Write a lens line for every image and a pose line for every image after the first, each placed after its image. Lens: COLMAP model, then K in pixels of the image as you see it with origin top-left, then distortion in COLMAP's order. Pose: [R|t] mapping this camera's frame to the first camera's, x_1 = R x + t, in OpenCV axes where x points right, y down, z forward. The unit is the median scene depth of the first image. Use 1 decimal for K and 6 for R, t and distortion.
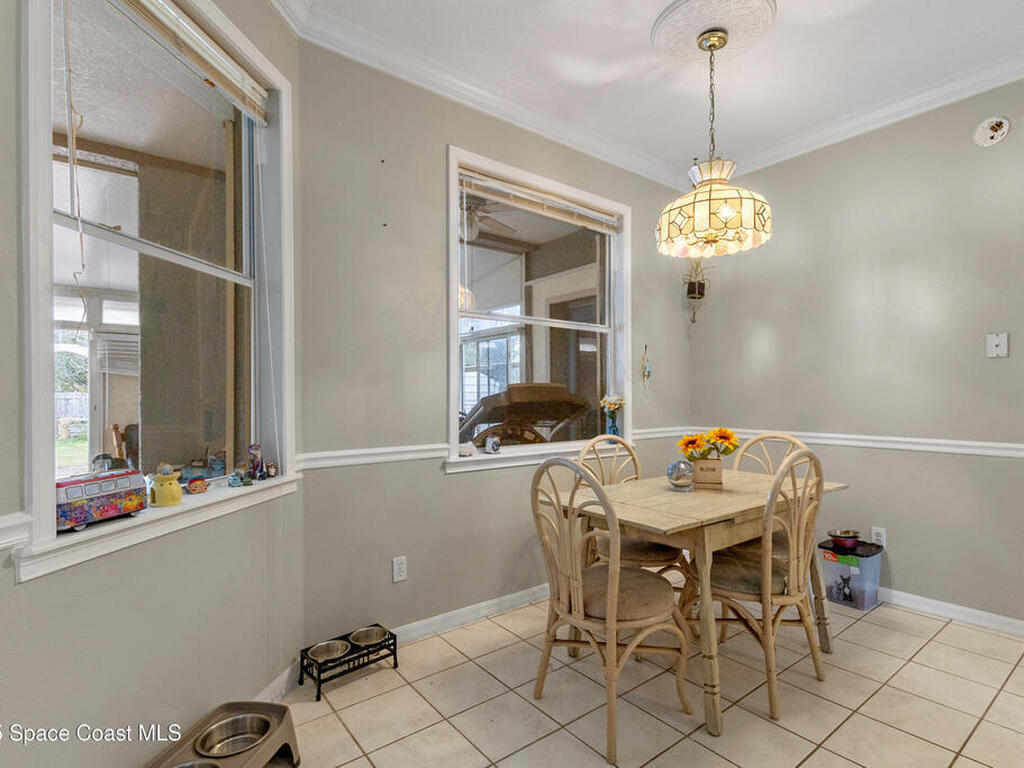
lens RADIAL K [[515.3, 0, 510.5], [0, 515.3, 396.3], [0, 0, 1]] dist [0.000655, -0.001181]
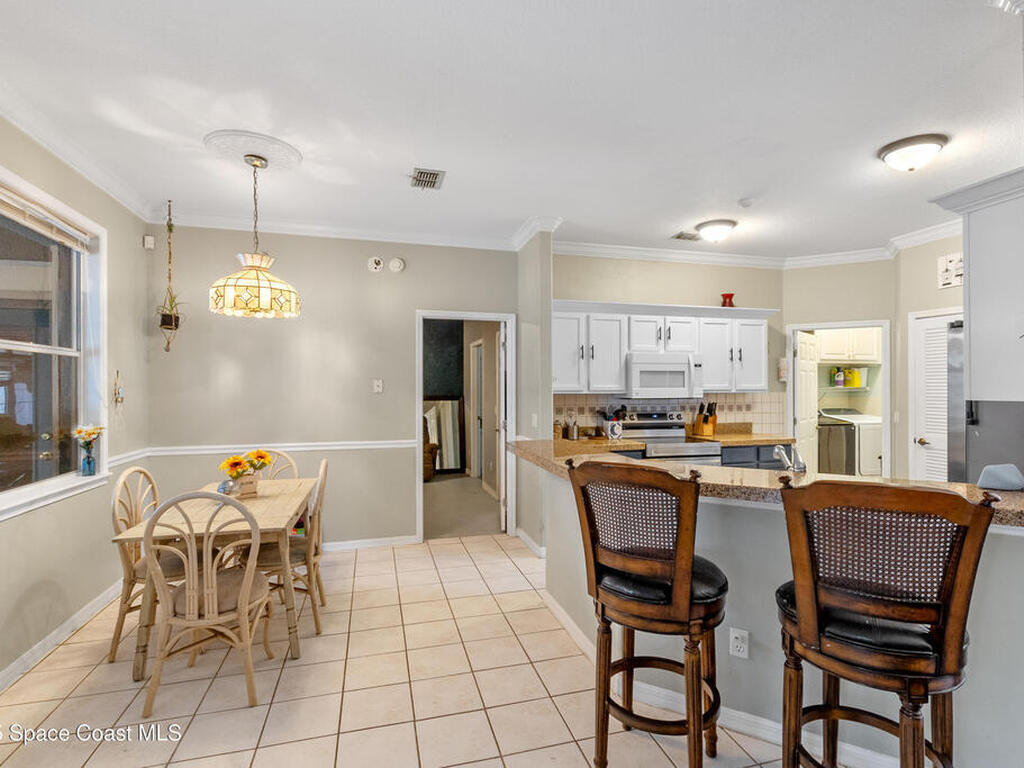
lens RADIAL K [[515.3, 0, 510.5], [0, 515.3, 396.3], [0, 0, 1]] dist [0.000655, -0.001181]
pose [[0.379782, -0.019396, 0.924873, -0.436441], [0.008414, 0.999811, 0.017512, -0.073181], [-0.925038, 0.001131, 0.379874, -0.081815]]
